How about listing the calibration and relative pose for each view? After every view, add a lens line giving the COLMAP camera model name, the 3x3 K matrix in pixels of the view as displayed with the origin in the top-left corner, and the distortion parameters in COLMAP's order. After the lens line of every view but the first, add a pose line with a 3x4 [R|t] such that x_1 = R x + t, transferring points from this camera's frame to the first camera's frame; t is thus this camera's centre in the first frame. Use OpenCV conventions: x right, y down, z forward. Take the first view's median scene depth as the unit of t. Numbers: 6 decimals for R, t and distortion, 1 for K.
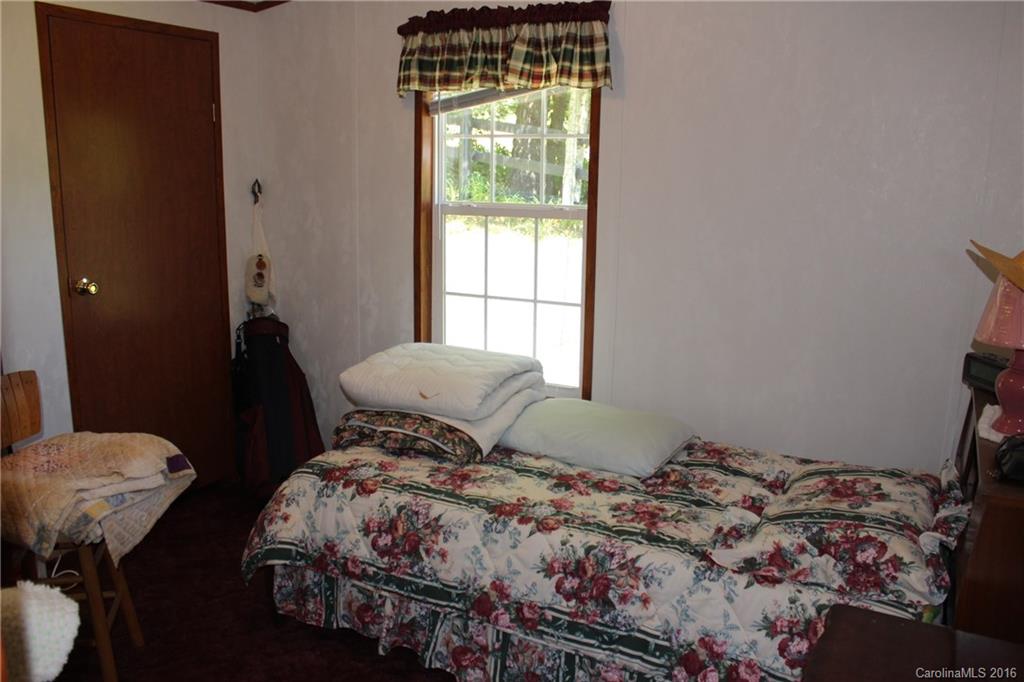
lens RADIAL K [[853.0, 0, 504.4], [0, 853.0, 349.7], [0, 0, 1]] dist [-0.134665, 0.103763]
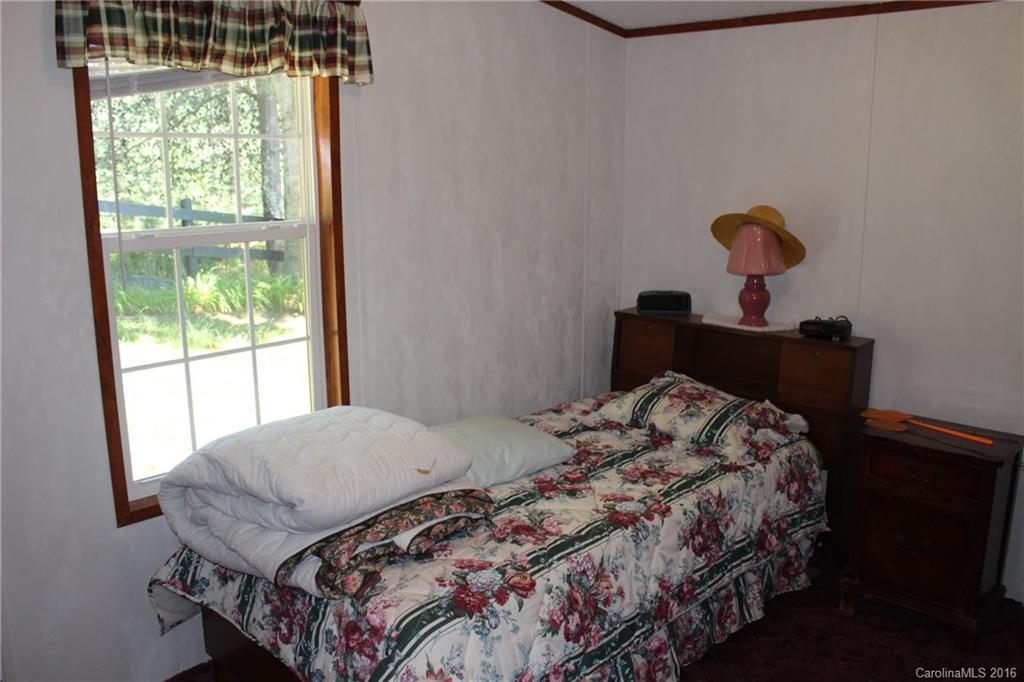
lens RADIAL K [[853.0, 0, 508.1], [0, 853.0, 337.6], [0, 0, 1]] dist [-0.134665, 0.103763]
pose [[0.243764, -0.194008, 0.950232, -0.897319], [0.199769, 0.968821, 0.146556, -0.185326], [-0.949037, 0.154102, 0.274920, 0.784601]]
